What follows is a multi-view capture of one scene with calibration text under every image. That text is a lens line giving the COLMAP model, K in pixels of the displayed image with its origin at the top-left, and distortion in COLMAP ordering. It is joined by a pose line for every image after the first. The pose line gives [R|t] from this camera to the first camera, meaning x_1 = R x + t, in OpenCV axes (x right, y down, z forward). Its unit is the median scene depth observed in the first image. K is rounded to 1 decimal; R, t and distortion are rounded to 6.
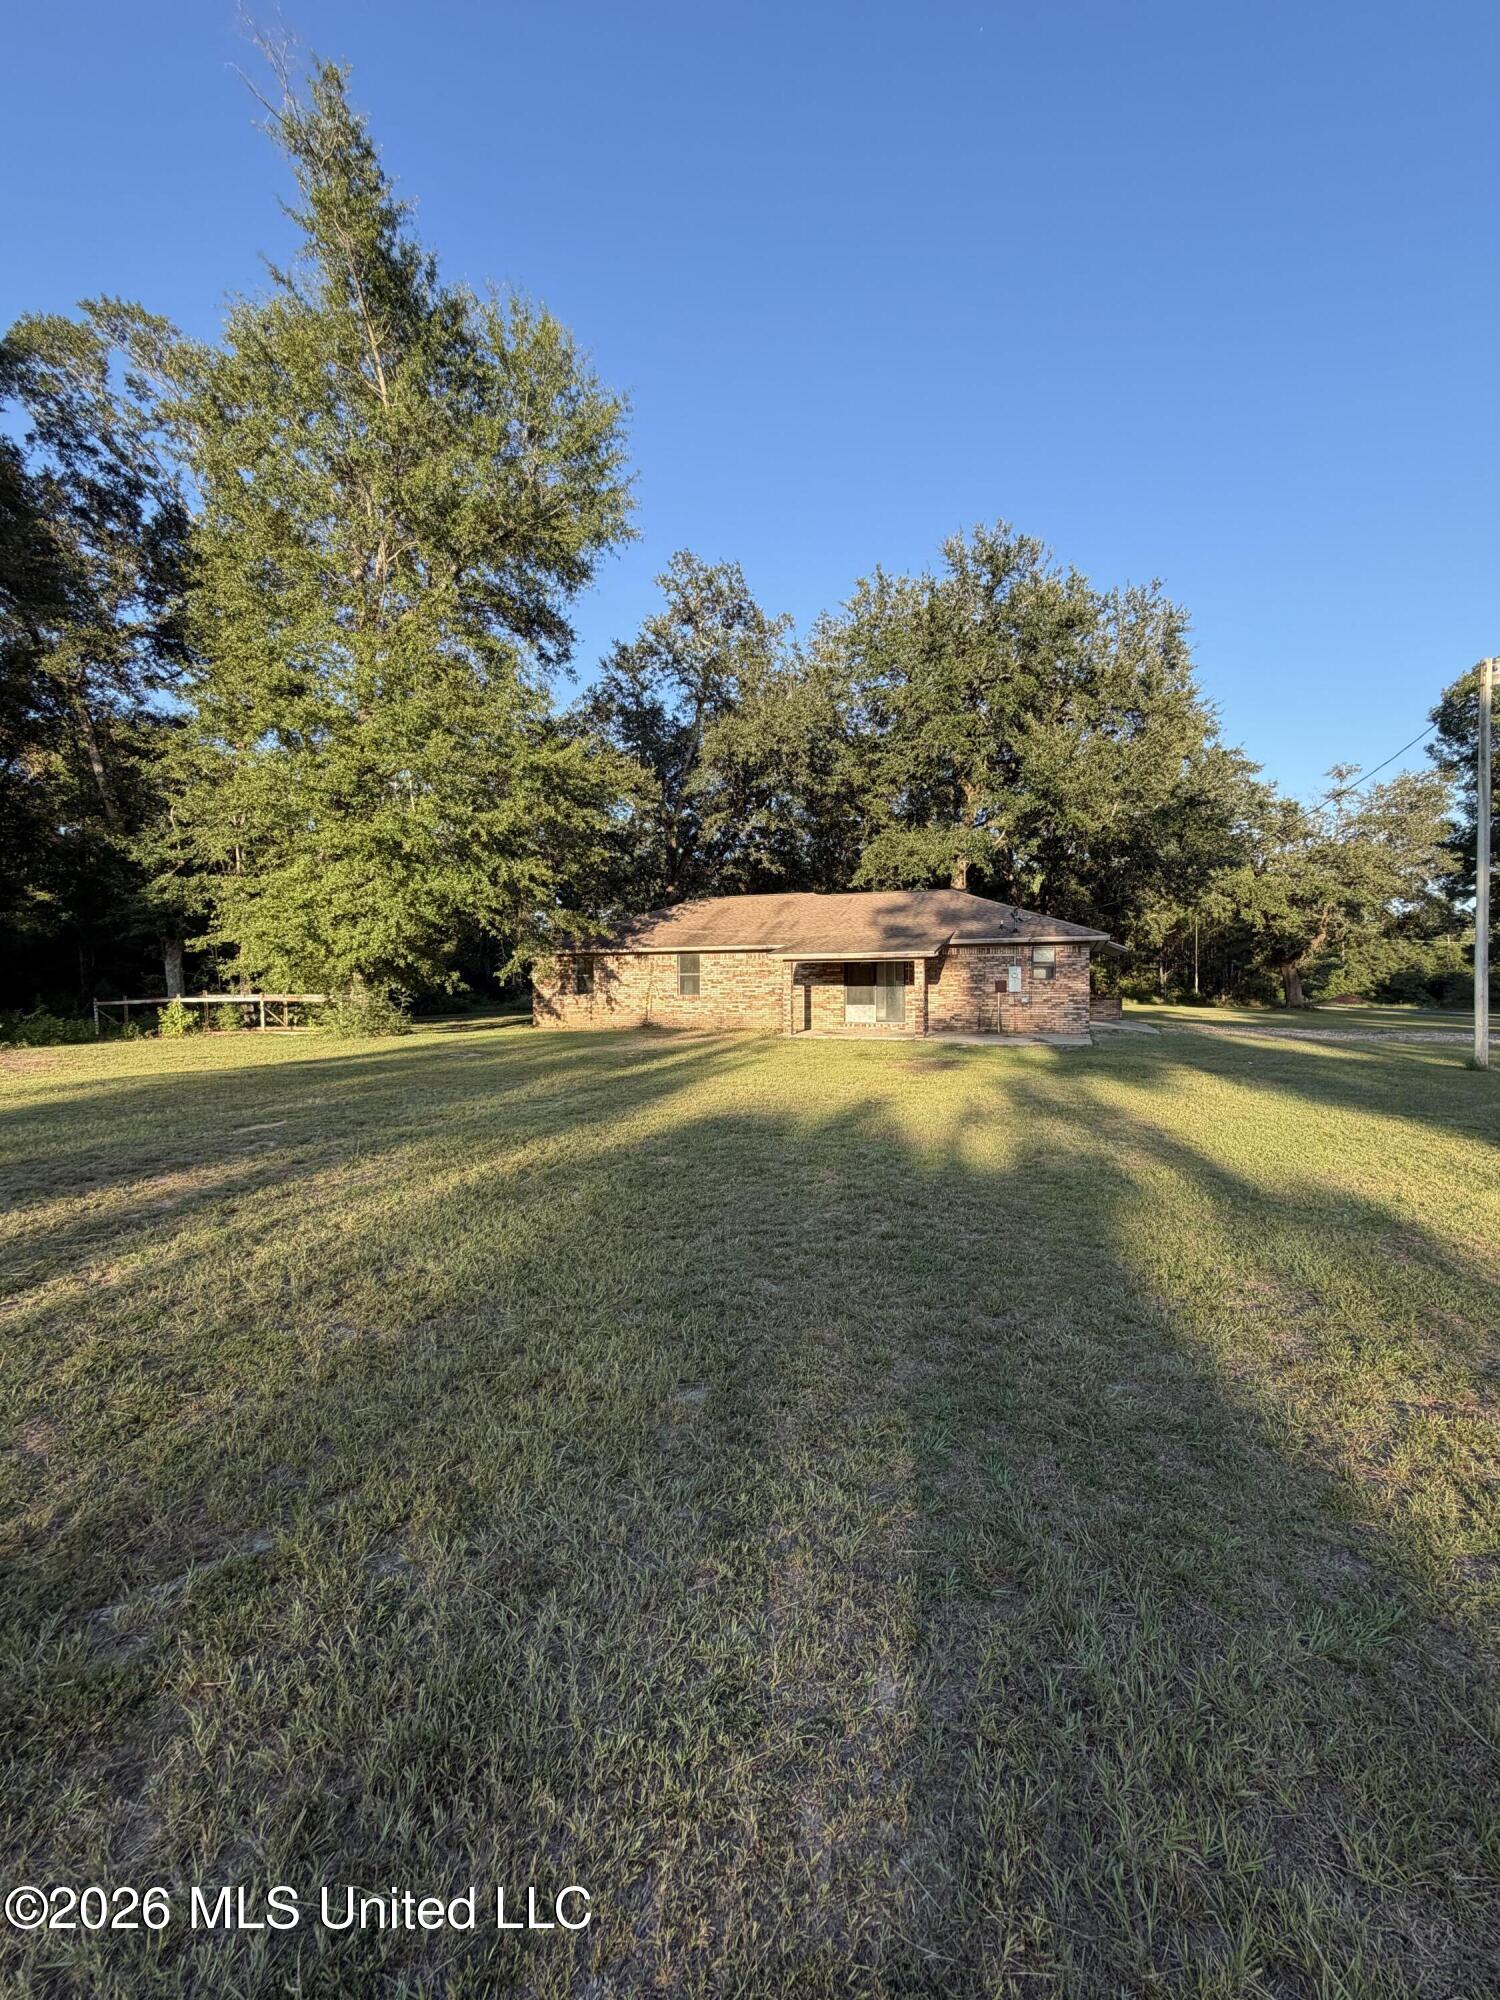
lens RADIAL K [[804.0, 0, 750.7], [0, 804.0, 997.3], [0, 0, 1]] dist [0.000233, 0.000098]
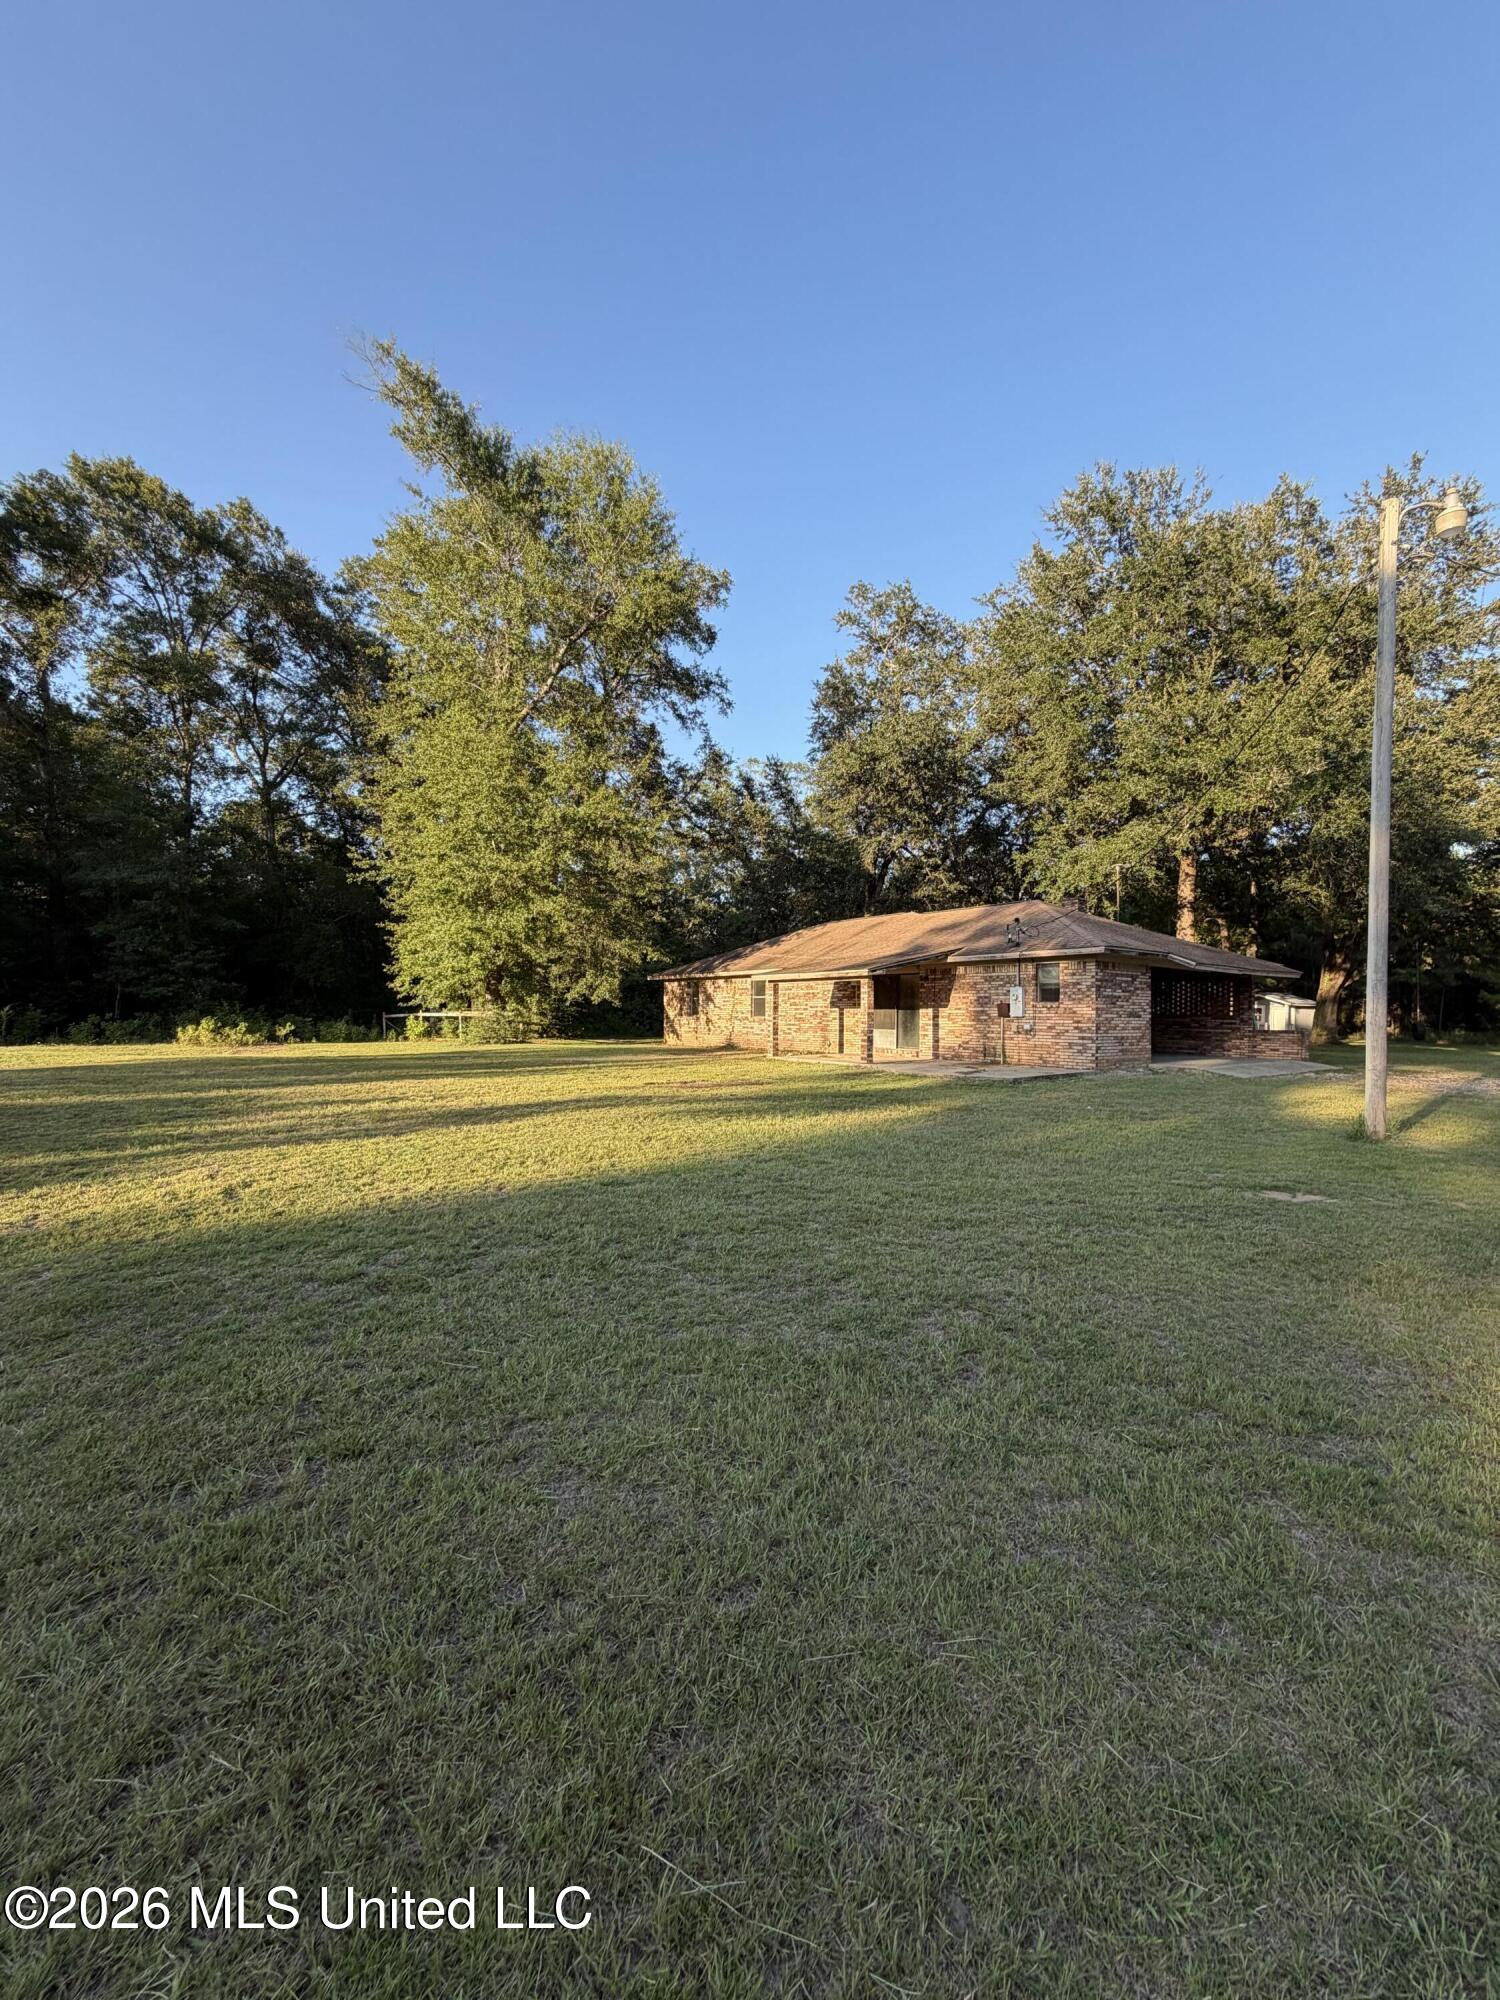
lens RADIAL K [[804.0, 0, 751.9], [0, 804.0, 1006.9], [0, 0, 1]] dist [0.000233, 0.000098]
pose [[0.851804, 0.008305, -0.523795, 0.486497], [-0.023110, 0.999497, -0.021735, 0.007096], [0.523351, 0.030619, 0.851567, 0.116500]]
